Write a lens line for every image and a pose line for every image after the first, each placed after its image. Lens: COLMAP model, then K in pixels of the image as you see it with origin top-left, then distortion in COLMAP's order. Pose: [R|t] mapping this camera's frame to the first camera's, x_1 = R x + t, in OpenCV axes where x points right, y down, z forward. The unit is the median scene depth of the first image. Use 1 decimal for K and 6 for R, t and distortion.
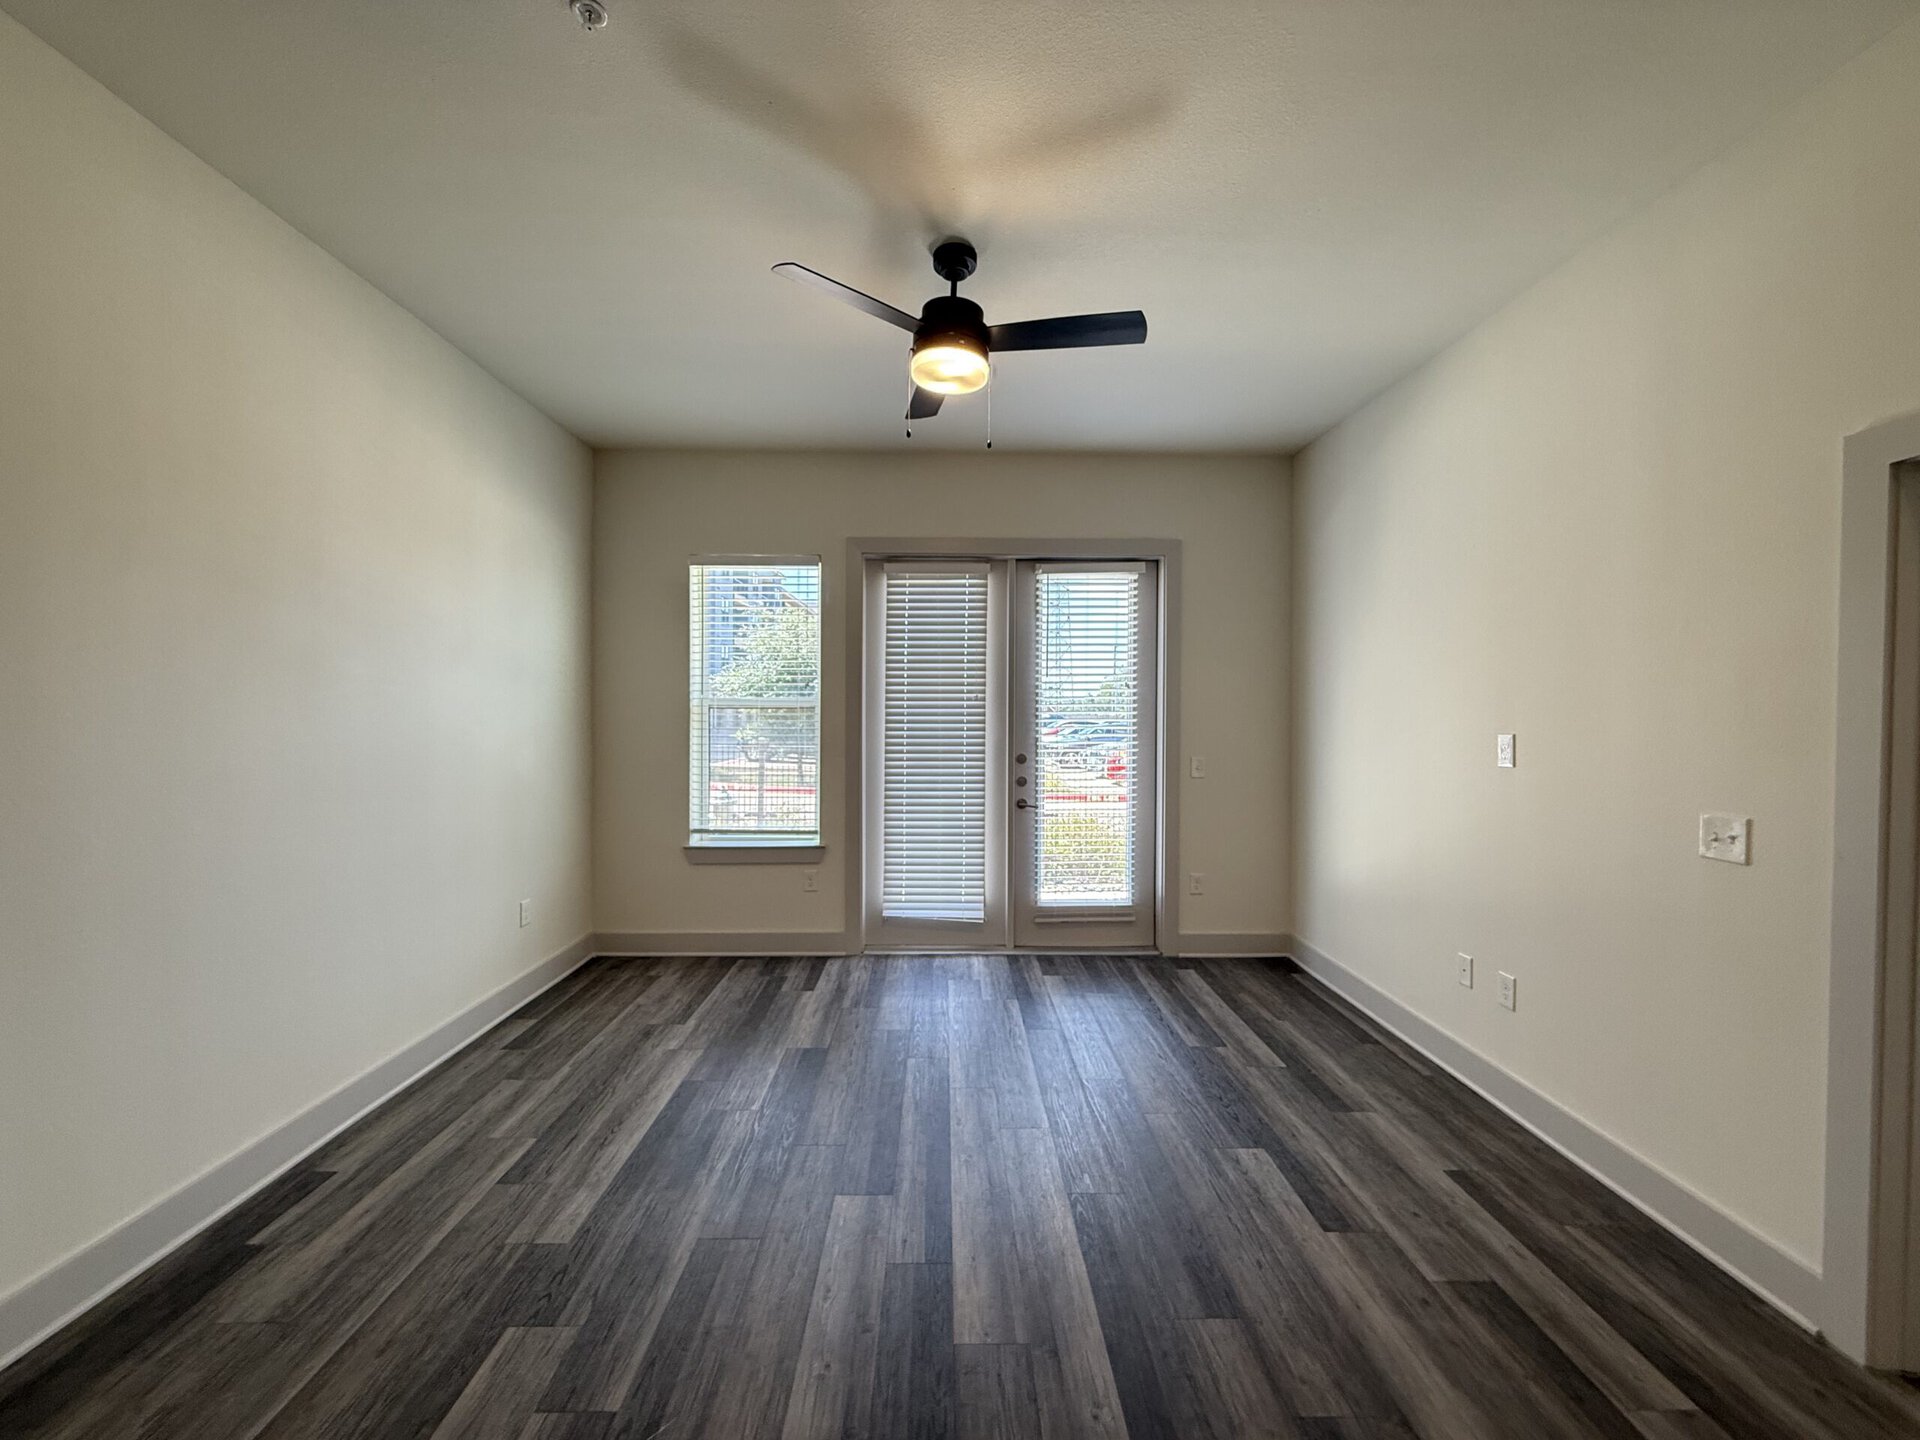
lens RADIAL K [[765.4, 0, 963.0], [0, 765.4, 728.7], [0, 0, 1]] dist [0.001262, 0.000529]
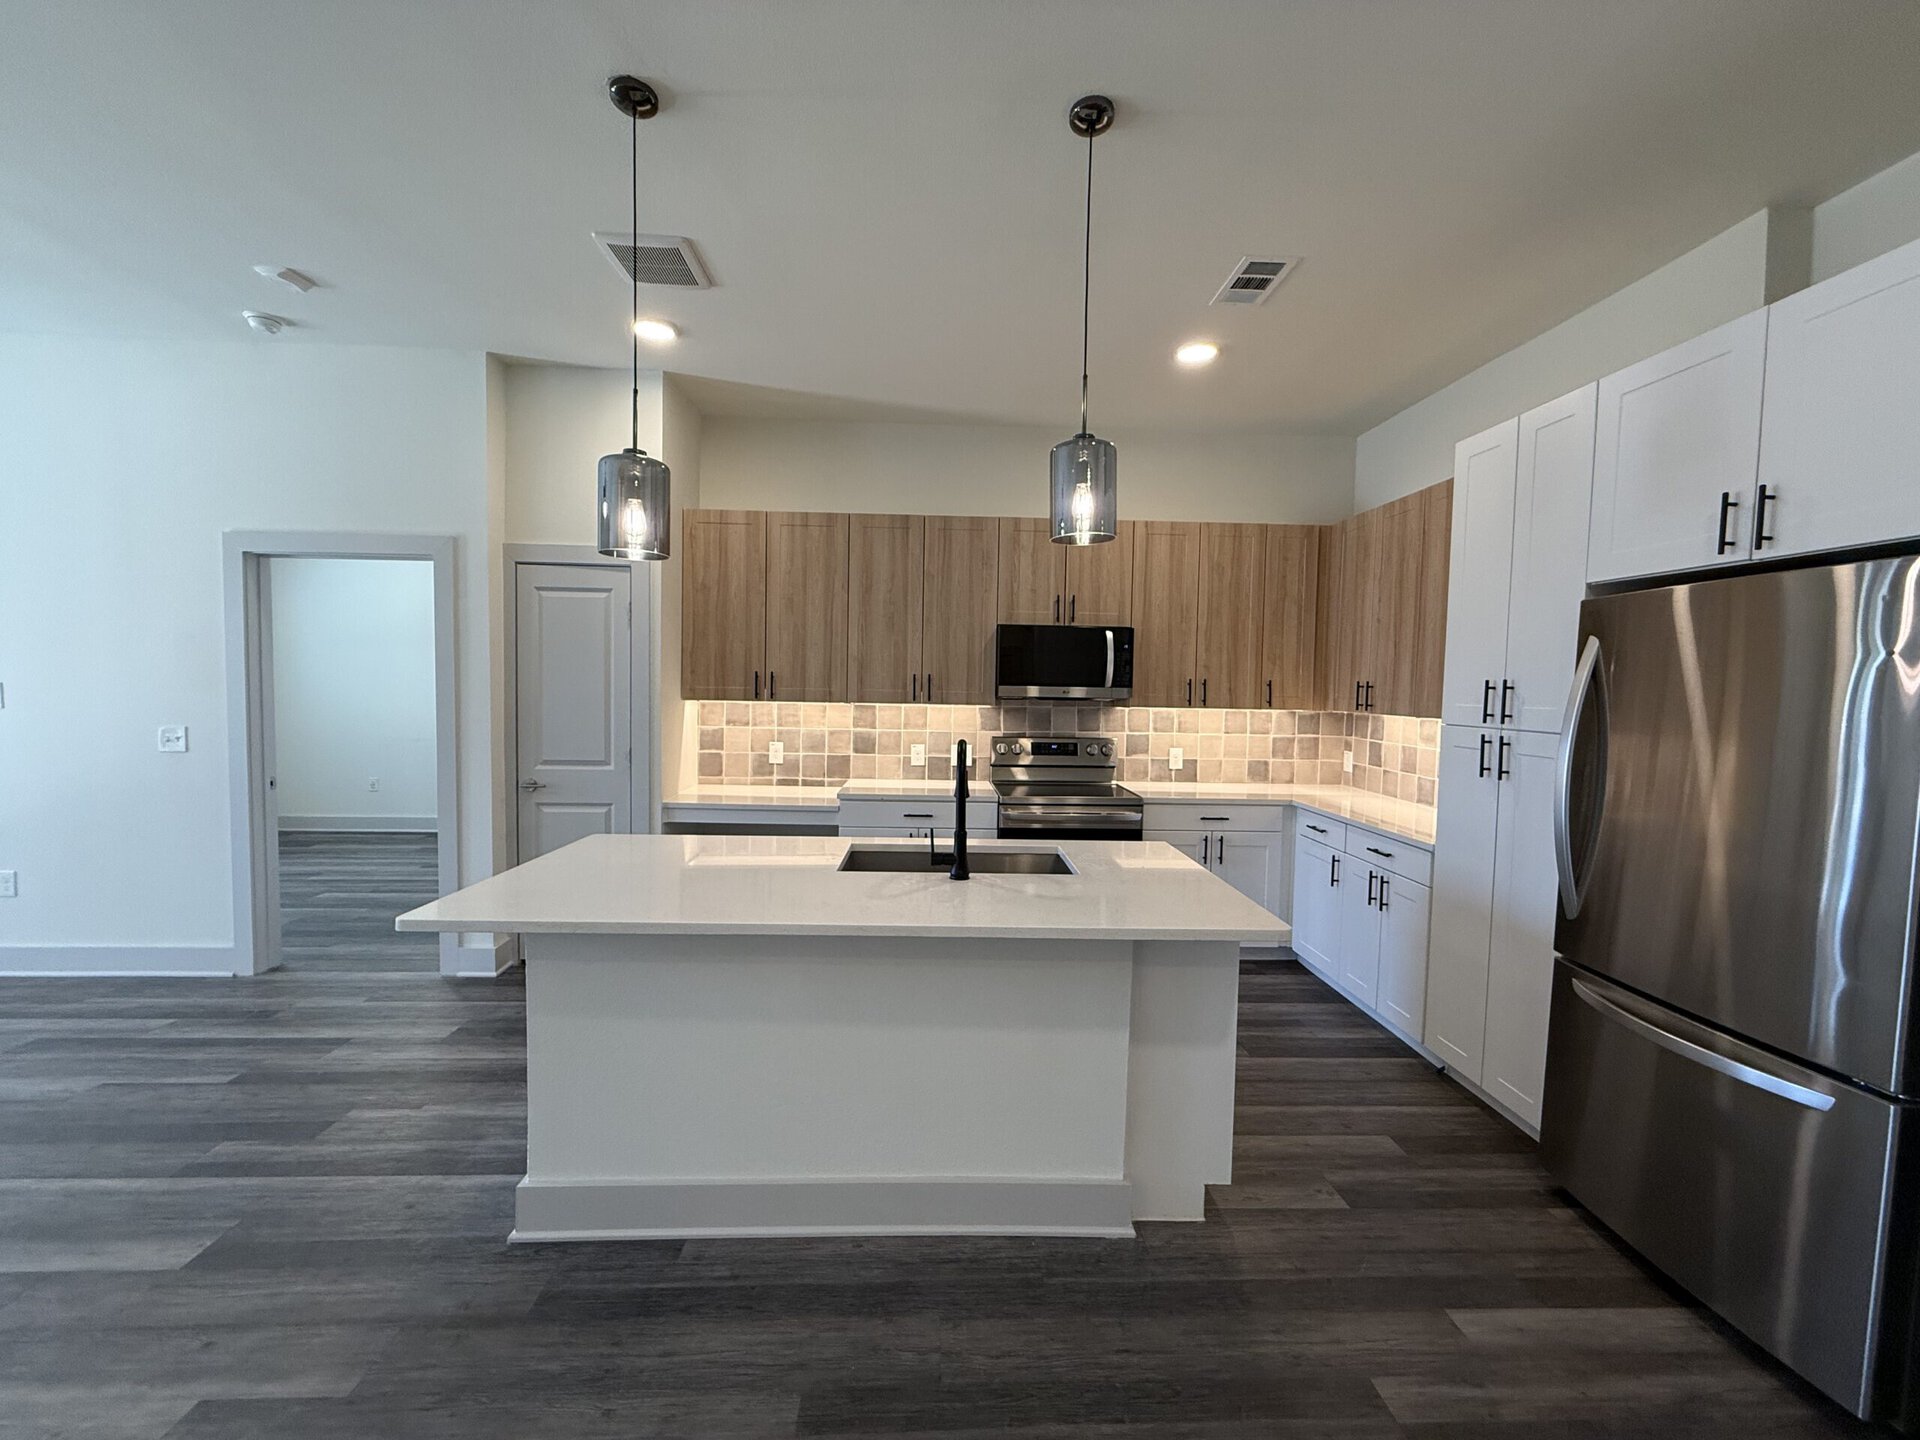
lens RADIAL K [[765.4, 0, 961.0], [0, 765.4, 725.4], [0, 0, 1]] dist [0.001262, 0.000529]
pose [[-0.019670, -0.057008, 0.998180, -0.902453], [0.003764, 0.998362, 0.057093, 0.013560], [-0.999799, 0.004880, -0.019423, -0.876899]]
